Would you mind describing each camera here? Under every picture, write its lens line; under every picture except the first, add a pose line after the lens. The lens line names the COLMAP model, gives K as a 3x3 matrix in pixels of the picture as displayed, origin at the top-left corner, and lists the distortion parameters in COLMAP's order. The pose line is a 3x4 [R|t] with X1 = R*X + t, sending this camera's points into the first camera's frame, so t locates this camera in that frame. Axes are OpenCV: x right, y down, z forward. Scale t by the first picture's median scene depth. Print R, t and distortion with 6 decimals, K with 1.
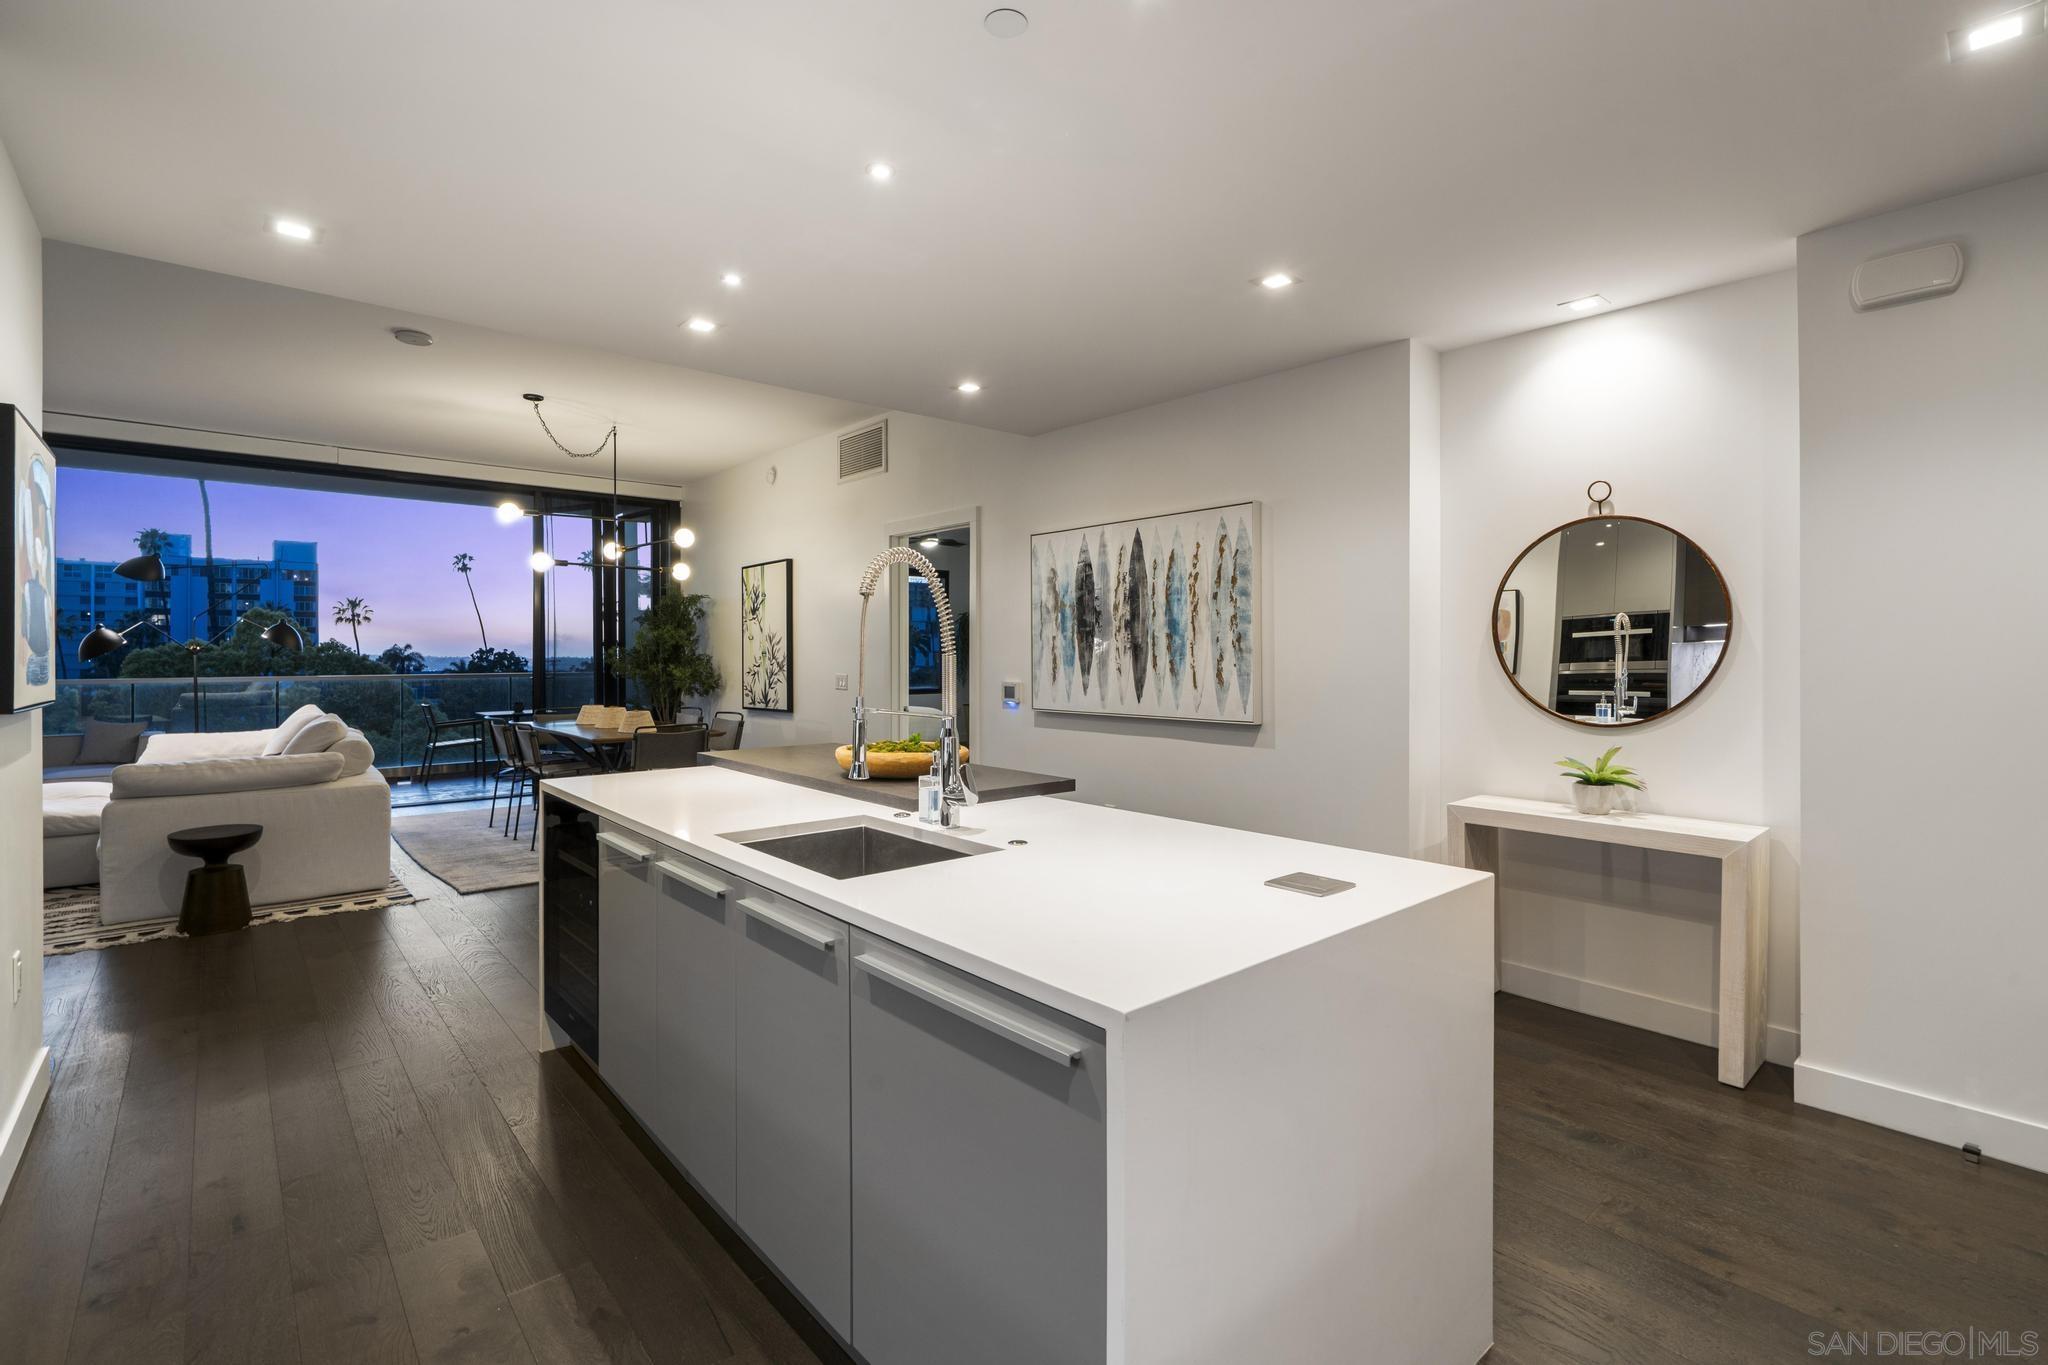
lens RADIAL K [[928.9, 0, 1020.9], [0, 928.9, 651.3], [0, 0, 1]] dist [-0.003314, 0.000713]
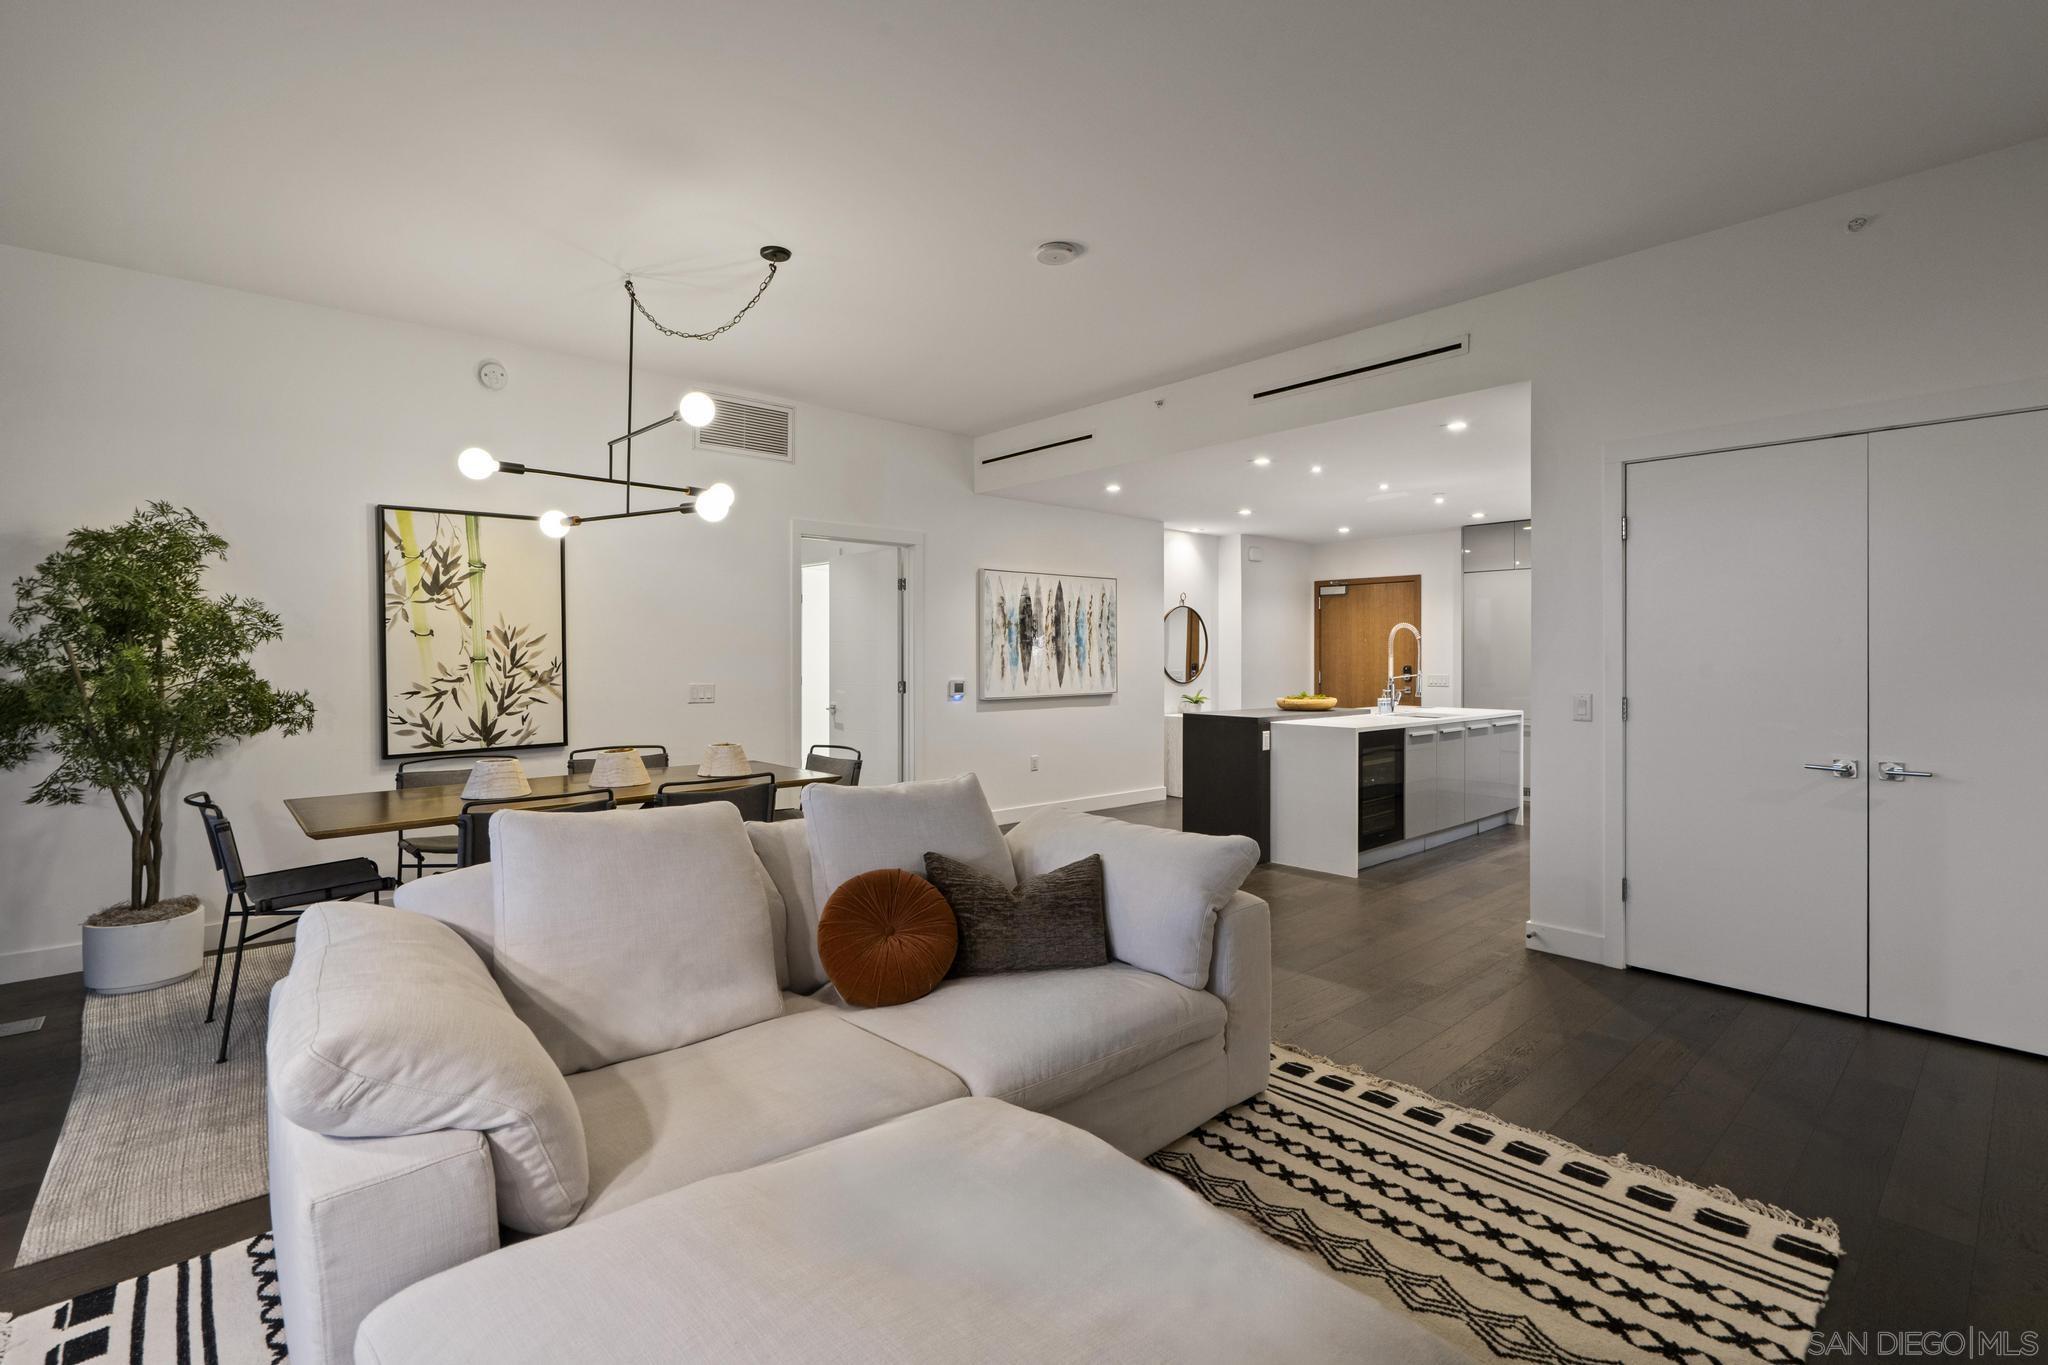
lens RADIAL K [[923.5, 0, 1024.8], [0, 923.5, 655.9], [0, 0, 1]] dist [-0.002639, 0.000116]
pose [[-0.016647, -0.000129, 0.999861, -1.331163], [0.000559, 1.000000, 0.000138, 0.000070], [-0.999861, 0.000561, -0.016647, 0.967631]]
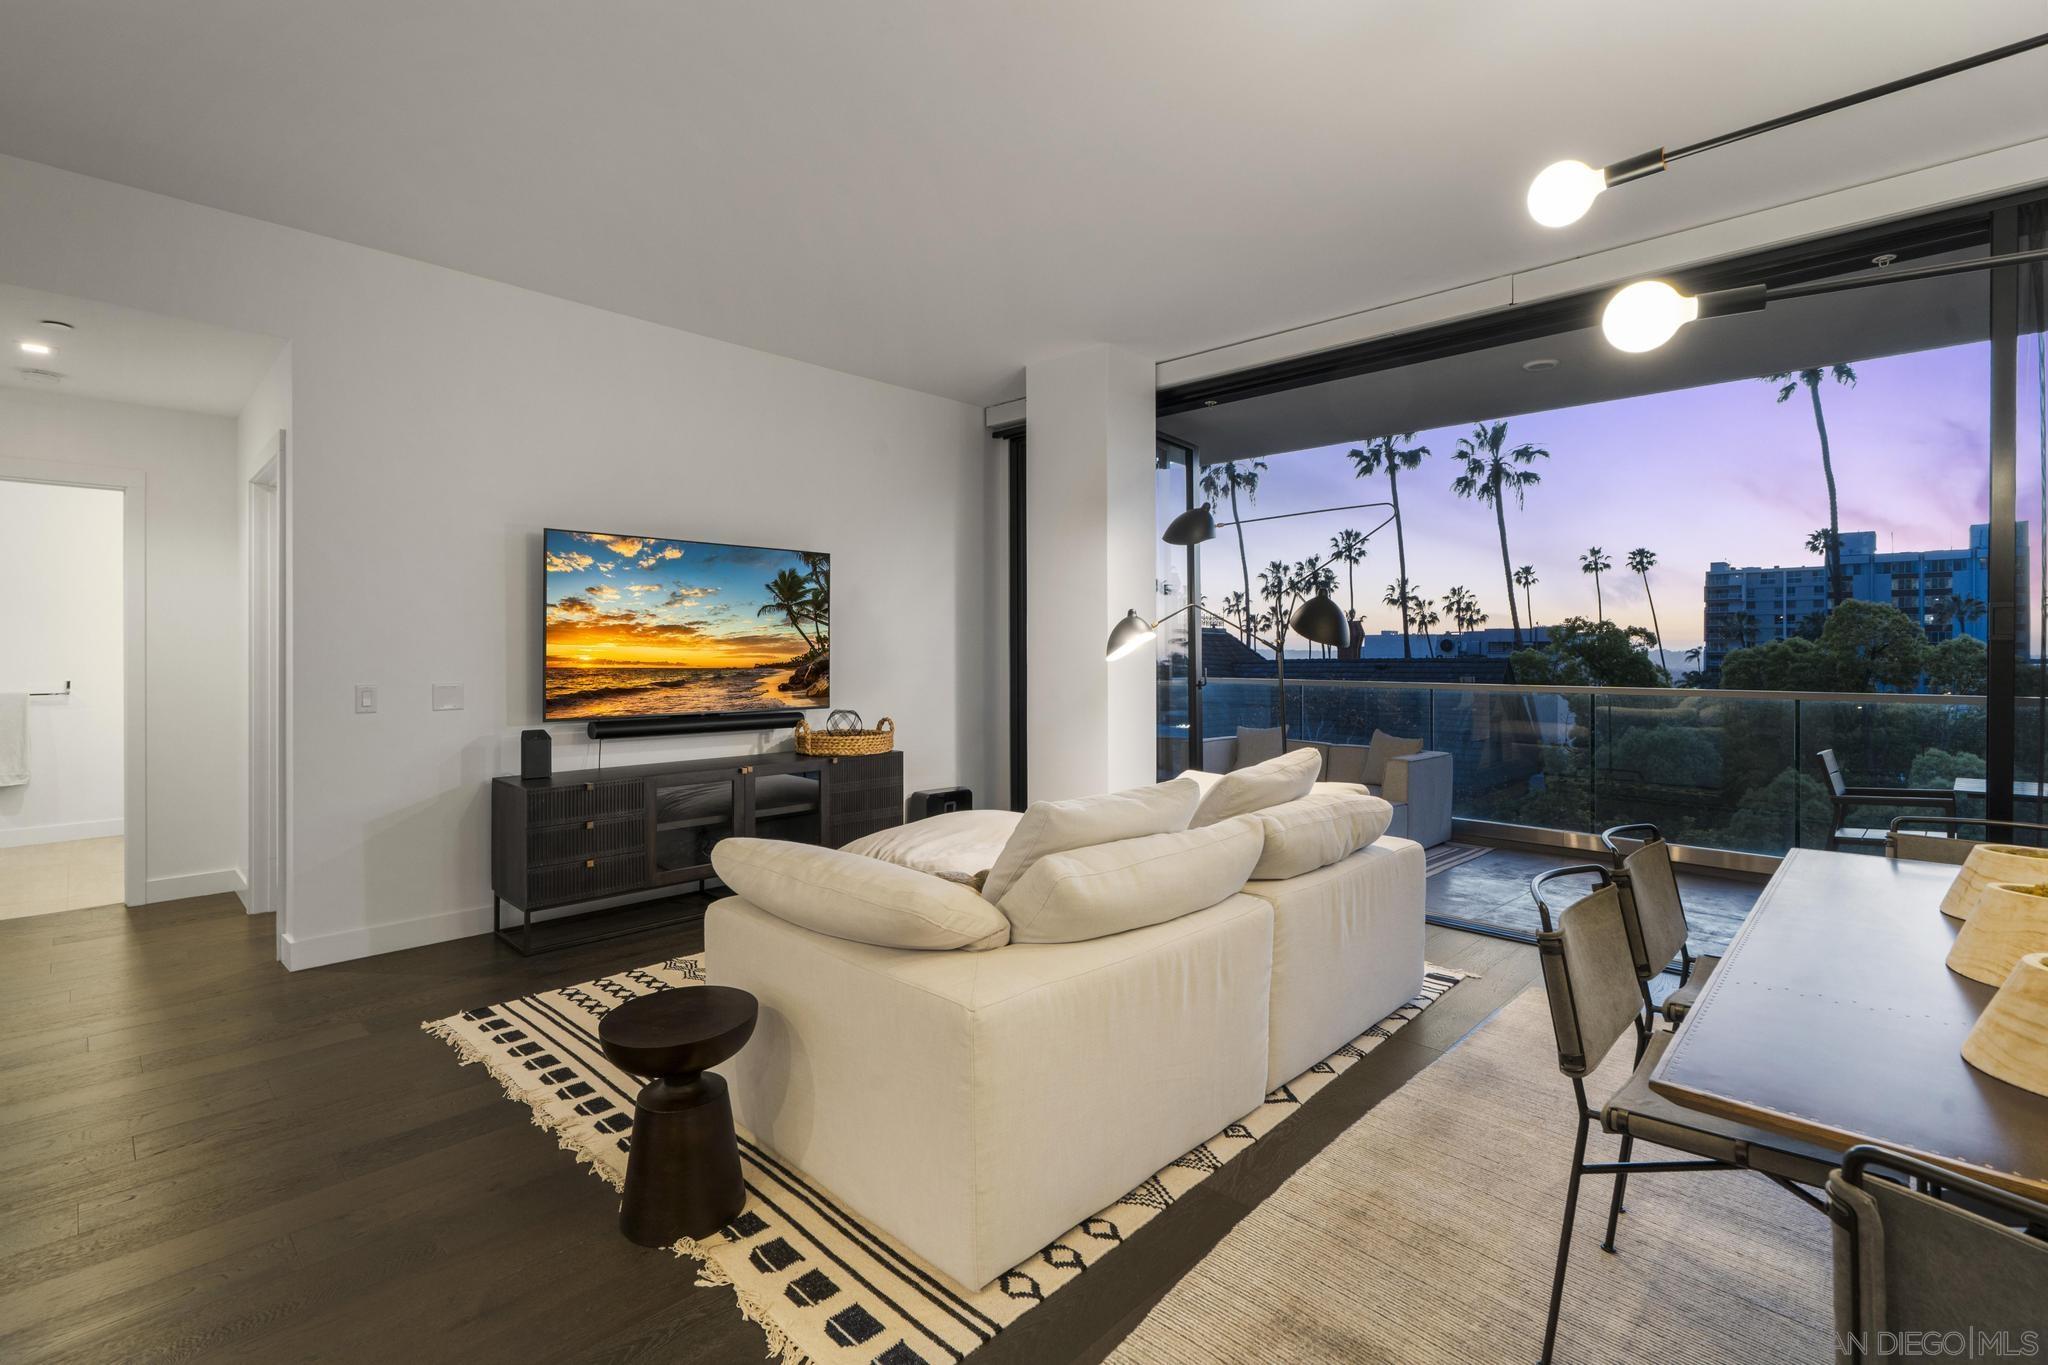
lens RADIAL K [[928.9, 0, 1020.9], [0, 928.9, 651.3], [0, 0, 1]] dist [-0.003314, 0.000713]
pose [[0.084046, -0.000399, -0.996462, -0.308020], [-0.000785, 1.000000, -0.000467, 0.004019], [0.996462, 0.000821, 0.084045, 0.946934]]
